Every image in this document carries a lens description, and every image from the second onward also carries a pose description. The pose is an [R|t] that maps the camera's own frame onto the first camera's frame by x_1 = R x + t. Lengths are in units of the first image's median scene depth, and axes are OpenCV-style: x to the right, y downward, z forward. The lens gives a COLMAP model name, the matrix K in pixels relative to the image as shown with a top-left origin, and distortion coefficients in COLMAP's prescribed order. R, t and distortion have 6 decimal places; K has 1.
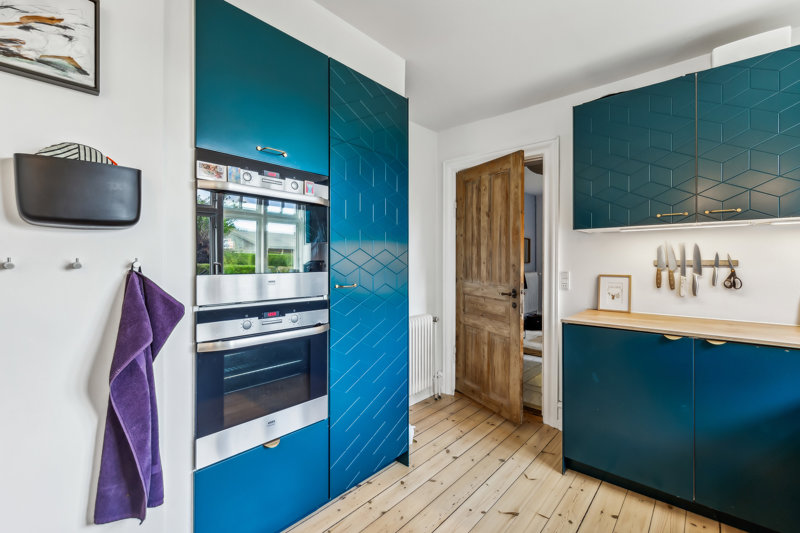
lens RADIAL K [[347.7, 0, 399.9], [0, 347.7, 265.6], [0, 0, 1]] dist [0.002781, 0.000242]
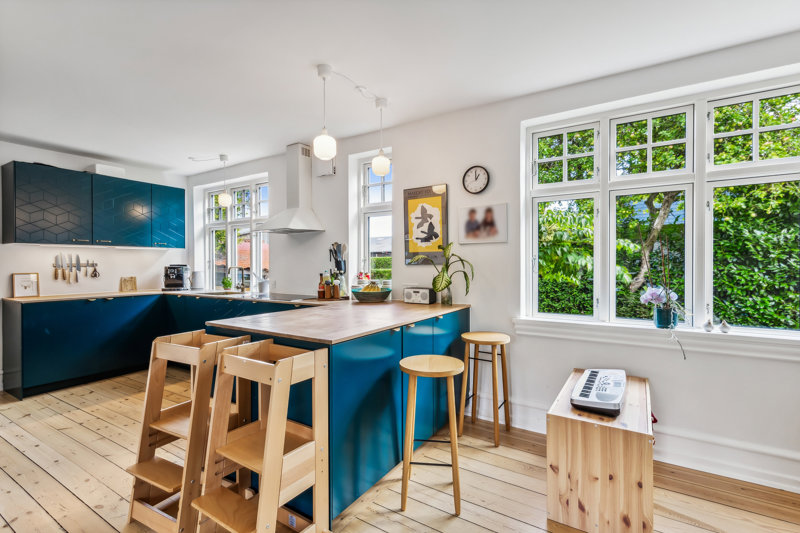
lens RADIAL K [[371.1, 0, 400.6], [0, 371.1, 266.5], [0, 0, 1]] dist [-0.016234, -0.000743]
pose [[-0.151434, -0.010818, 0.988408, -1.361852], [0.008893, 0.999885, 0.012306, -0.007147], [-0.988427, 0.010654, -0.151320, -0.419985]]
